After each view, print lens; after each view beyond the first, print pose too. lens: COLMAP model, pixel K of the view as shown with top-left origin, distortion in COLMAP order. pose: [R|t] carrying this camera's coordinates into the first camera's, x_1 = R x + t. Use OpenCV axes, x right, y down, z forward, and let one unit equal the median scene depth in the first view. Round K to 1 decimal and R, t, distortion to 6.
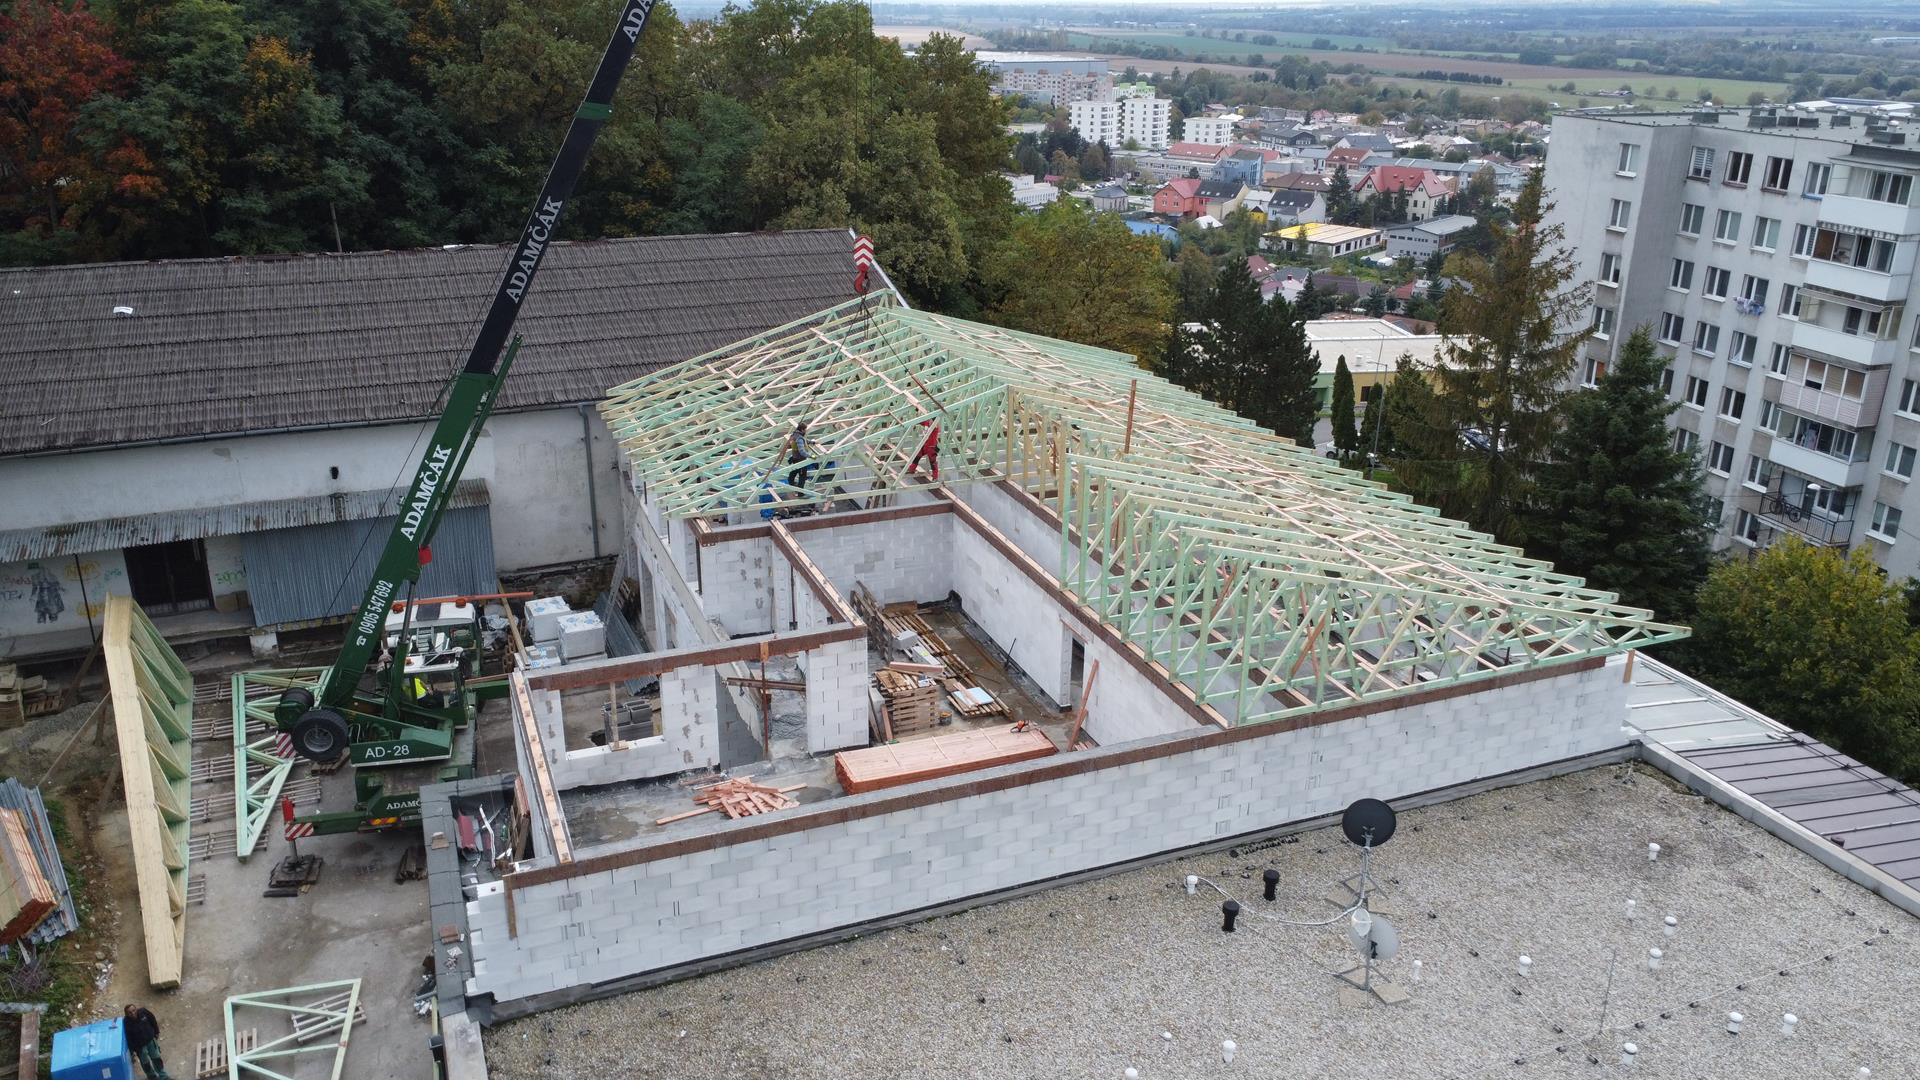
lens RADIAL K [[1438.7, 0, 967.9], [0, 1438.7, 532.6], [0, 0, 1]] dist [0.001880, 0.002373]
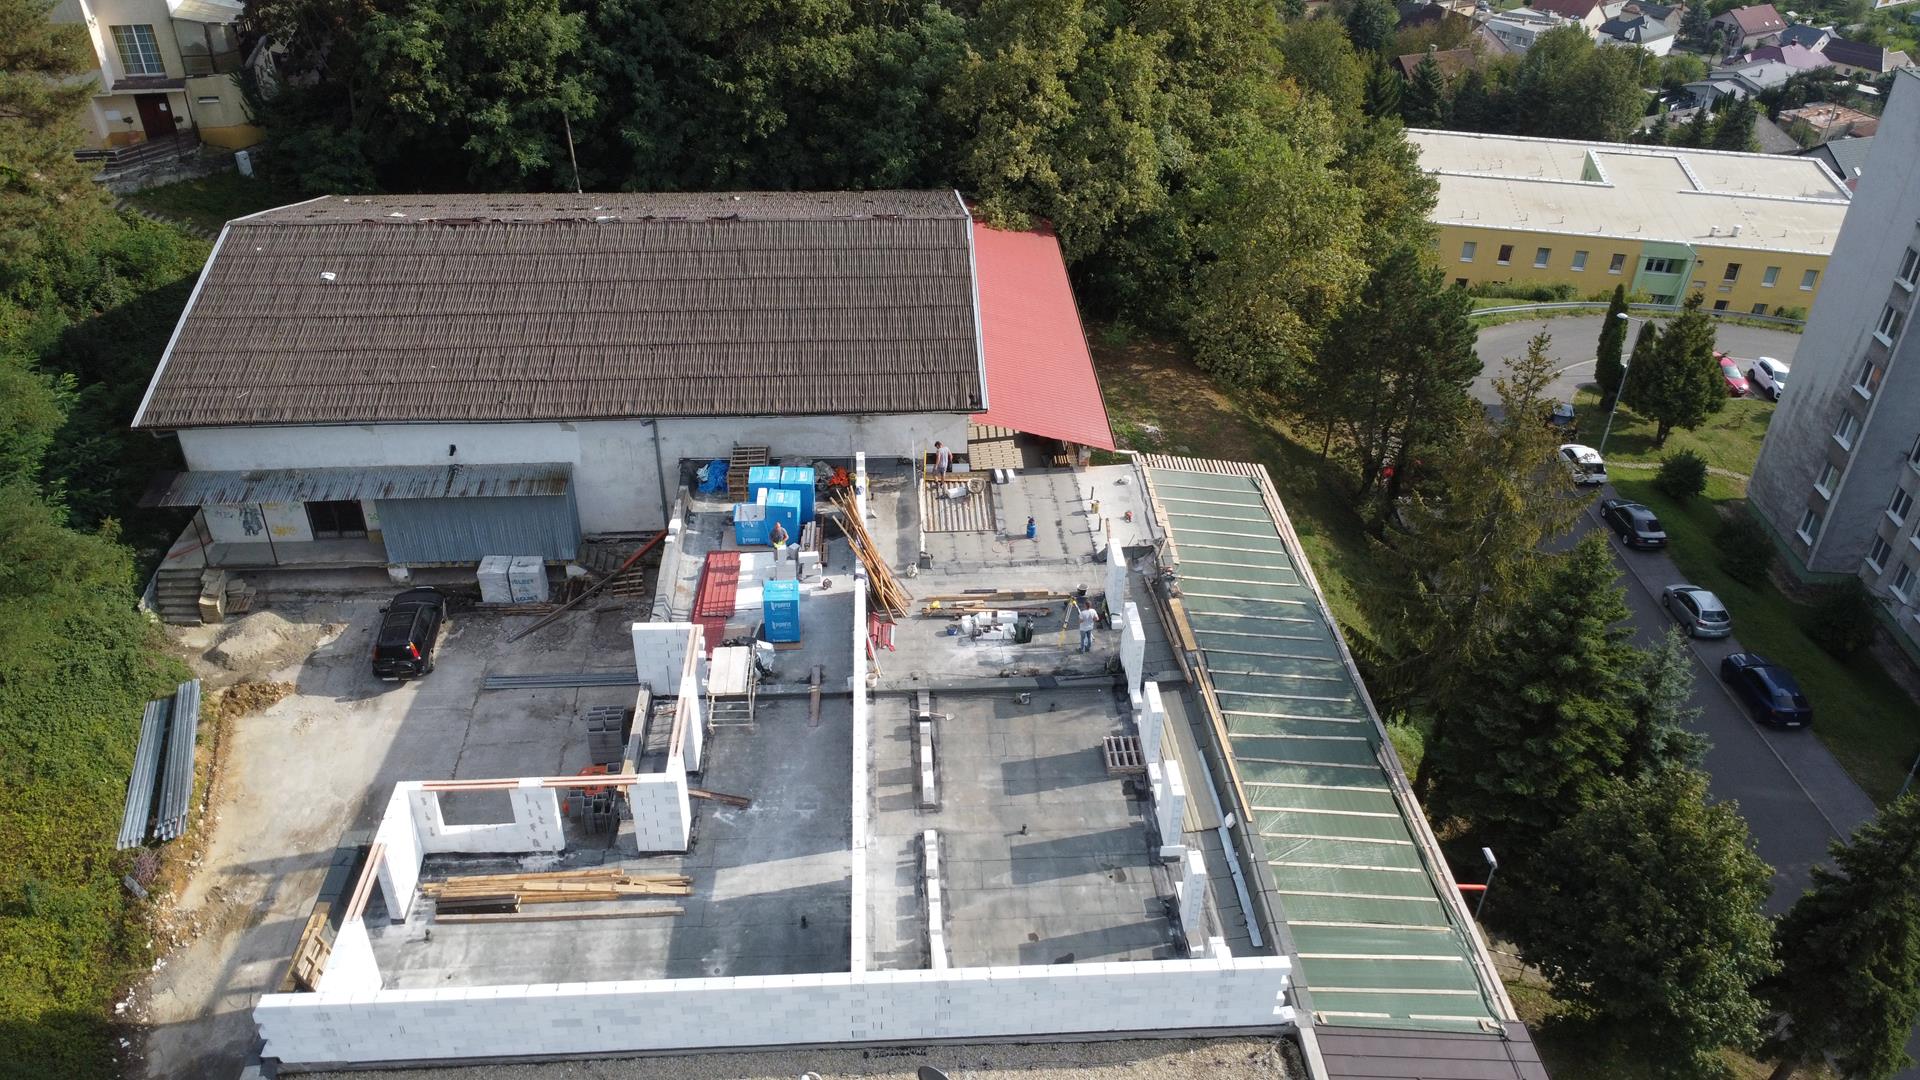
lens RADIAL K [[1438.4, 0, 968.2], [0, 1438.4, 529.9], [0, 0, 1]] dist [-0.001123, 0.004849]
pose [[0.946414, 0.180680, -0.267687, 0.278645], [-0.117975, 0.964995, 0.234236, -0.276391], [0.300638, -0.190103, 0.934600, -0.024507]]
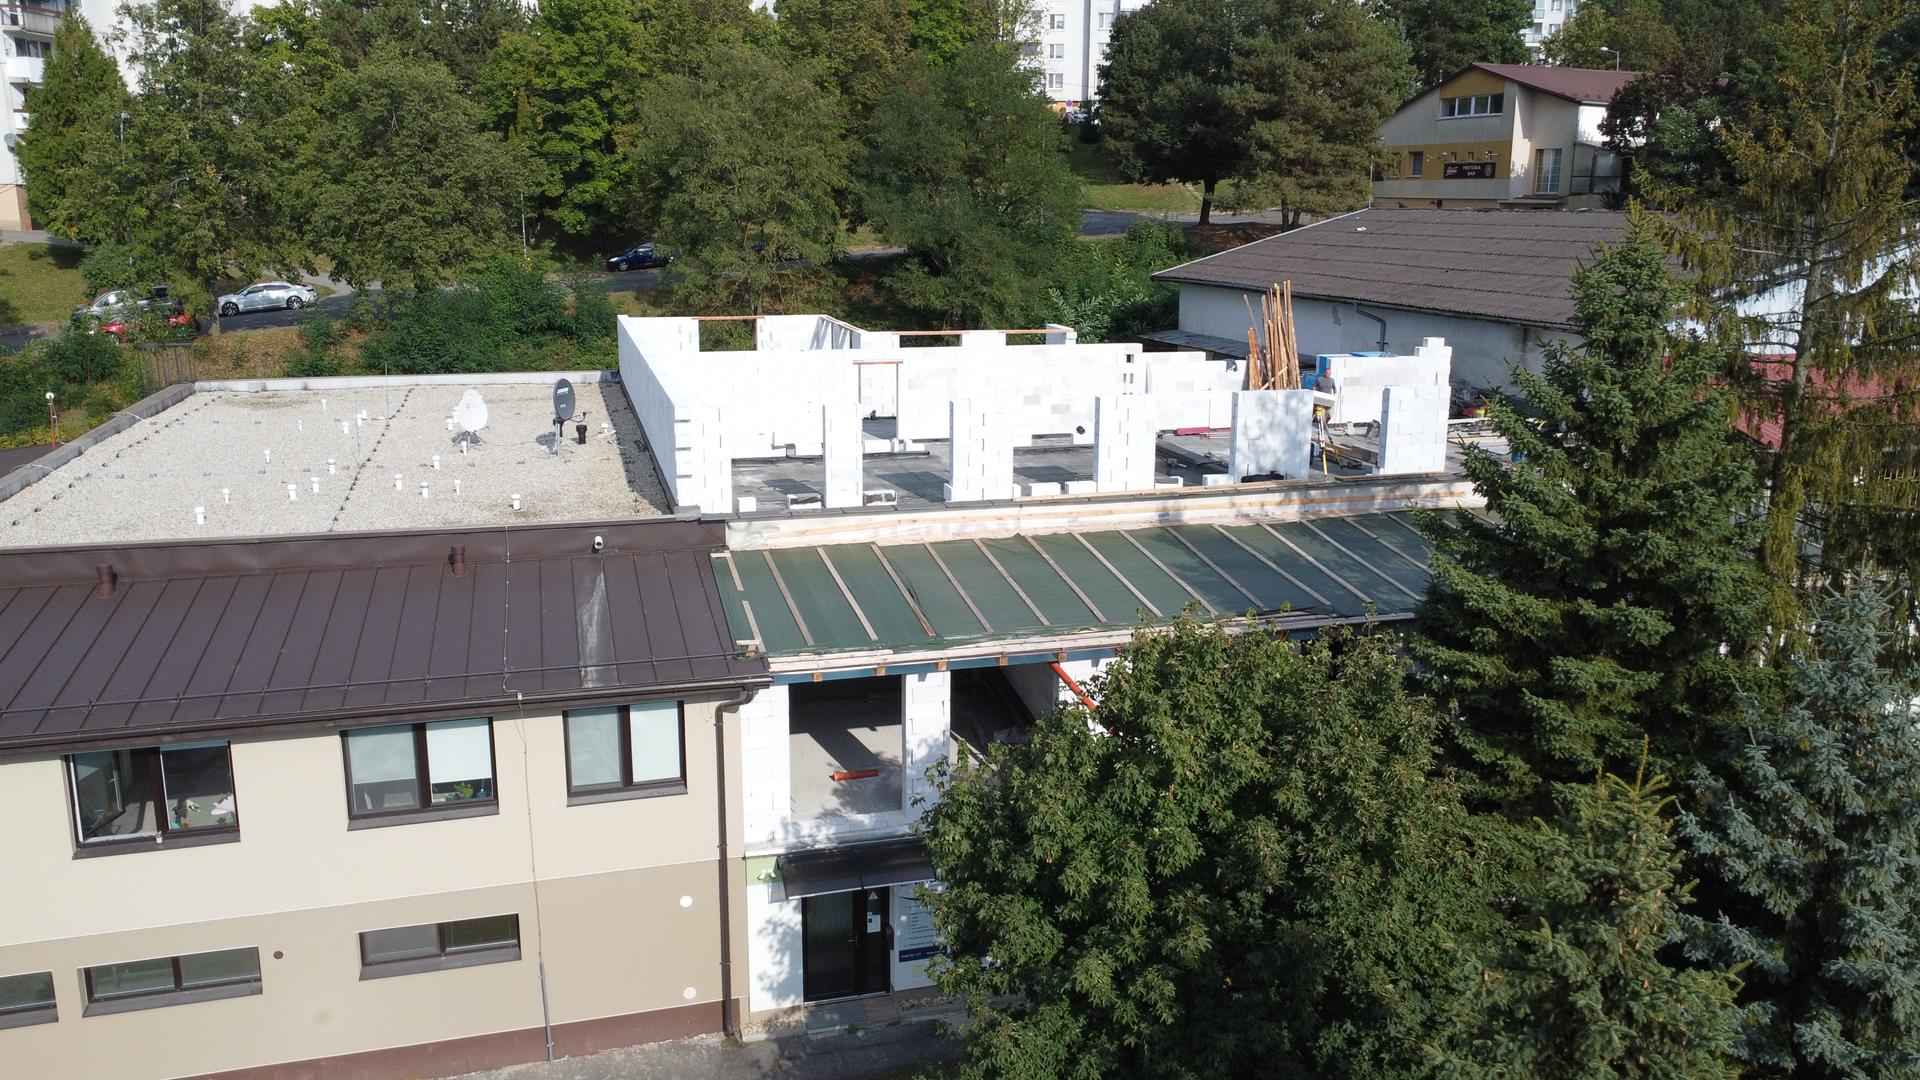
lens RADIAL K [[1438.4, 0, 968.2], [0, 1438.4, 529.9], [0, 0, 1]] dist [-0.001123, 0.004849]
pose [[-0.108112, 0.207950, -0.972146, 0.815851], [-0.357187, 0.904455, 0.233193, -0.073982], [0.927755, 0.372449, -0.023506, 0.731258]]
